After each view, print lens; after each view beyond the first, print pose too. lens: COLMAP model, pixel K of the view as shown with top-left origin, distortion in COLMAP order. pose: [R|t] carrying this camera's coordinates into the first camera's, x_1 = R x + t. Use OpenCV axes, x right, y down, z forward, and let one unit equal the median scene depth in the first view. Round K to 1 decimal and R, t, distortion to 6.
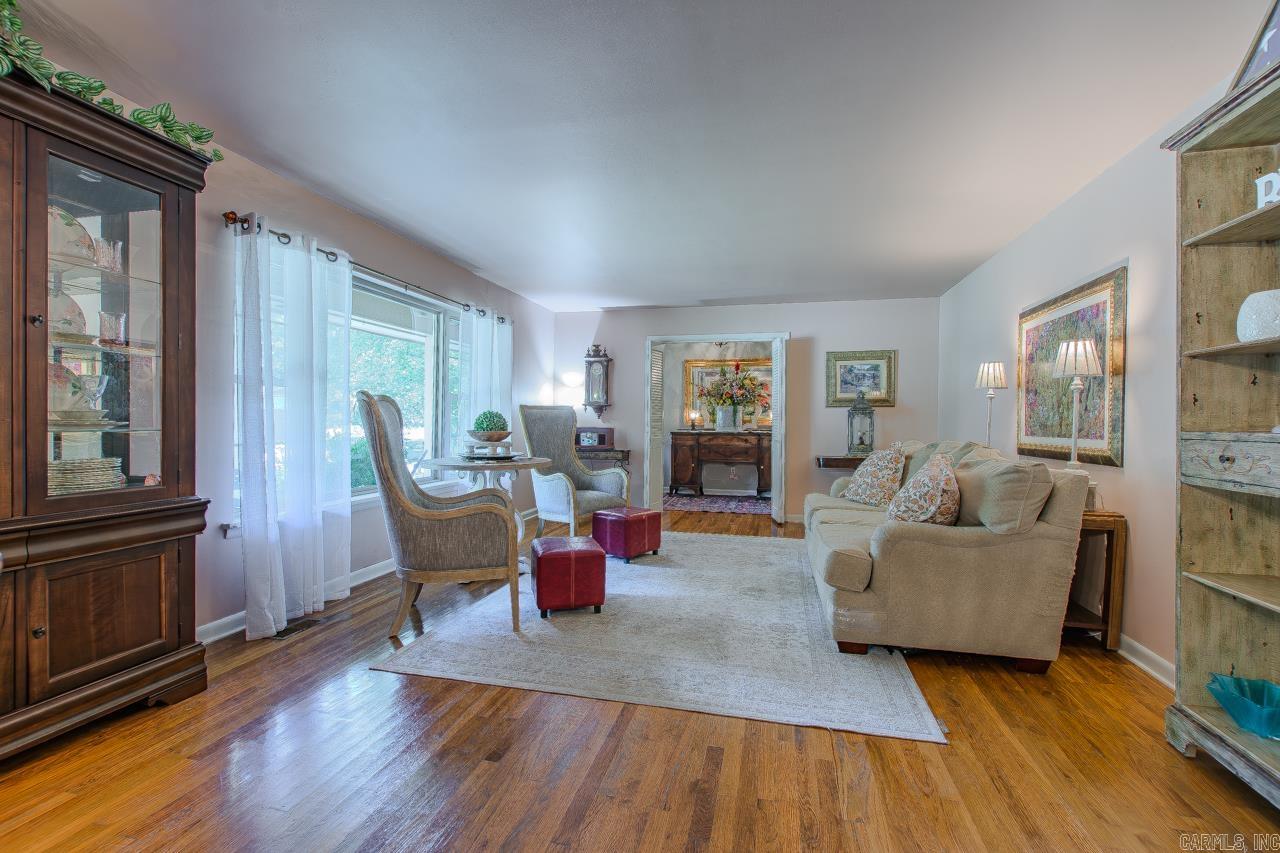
lens RADIAL K [[549.7, 0, 652.9], [0, 549.7, 423.2], [0, 0, 1]] dist [-0.000071, 0.000168]
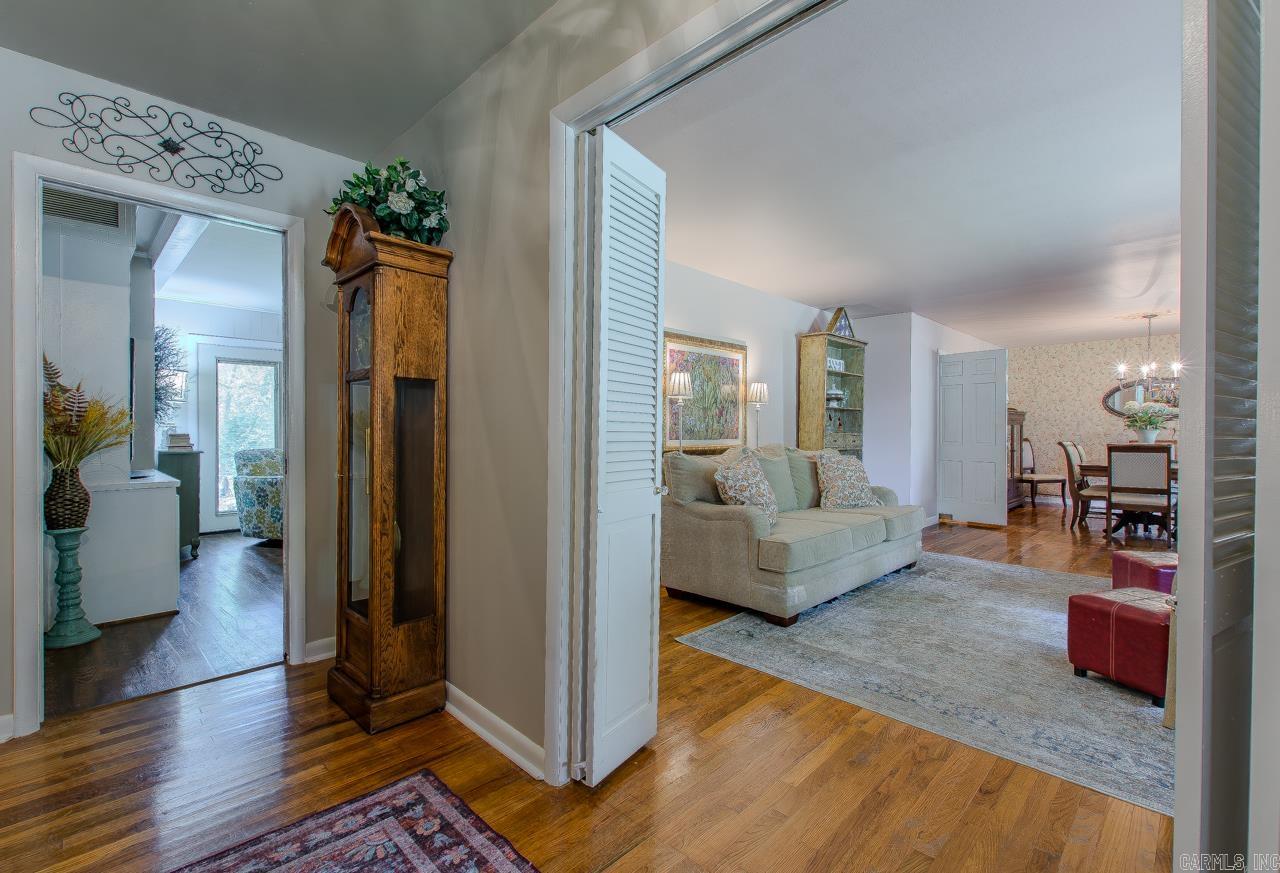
lens RADIAL K [[570.3, 0, 640.0], [0, 570.3, 436.5], [0, 0, 1]] dist [0.015844, 0.000012]
pose [[-0.854165, -0.014305, 0.519806, 0.122233], [-0.006997, 0.999847, 0.016018, -0.014466], [-0.519955, 0.010046, -0.854134, 2.455282]]
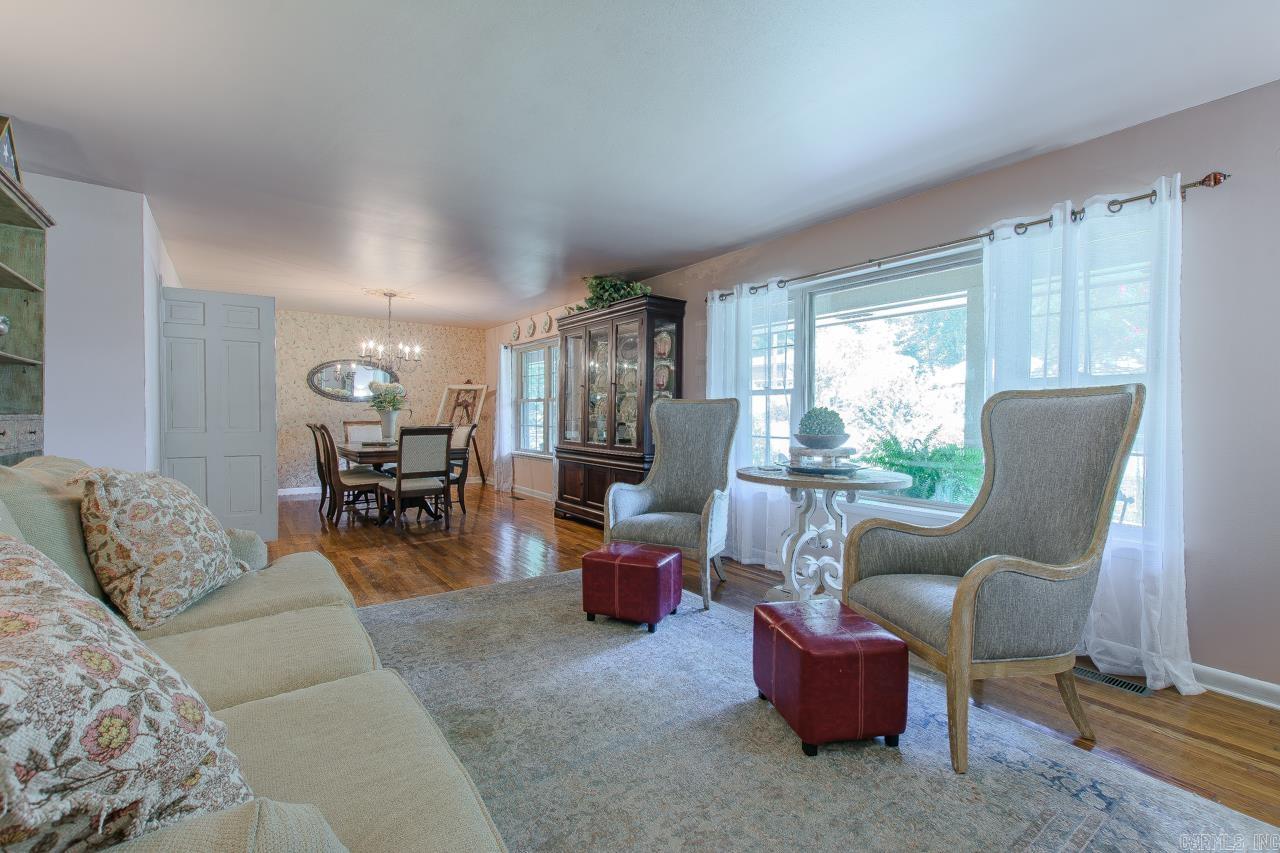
lens RADIAL K [[552.1, 0, 640.0], [0, 552.1, 426.5], [0, 0, 1]] dist [0.004945, -0.000790]
pose [[-0.650057, 0.004579, -0.759872, 0.560214], [-0.013993, 0.999740, 0.017995, -0.009952], [0.759757, 0.022331, -0.649824, 1.654674]]
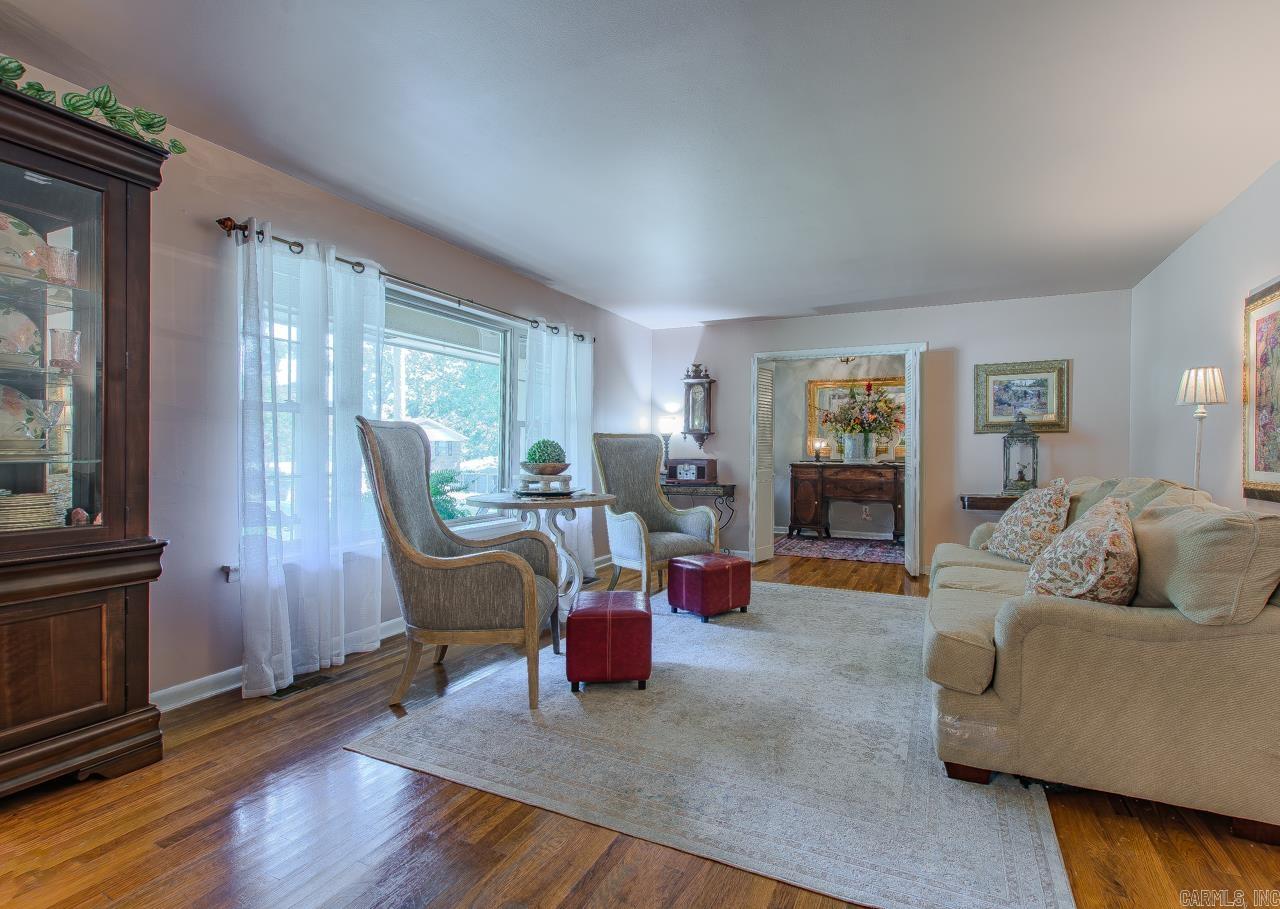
lens RADIAL K [[587.0, 0, 697.0], [0, 587.0, 451.7], [0, 0, 1]] dist [0.000768, -0.001099]
pose [[0.984376, -0.001454, -0.176074, 0.130427], [0.000776, 0.999992, -0.003916, 0.000703], [0.176078, 0.003718, 0.984369, 0.165733]]
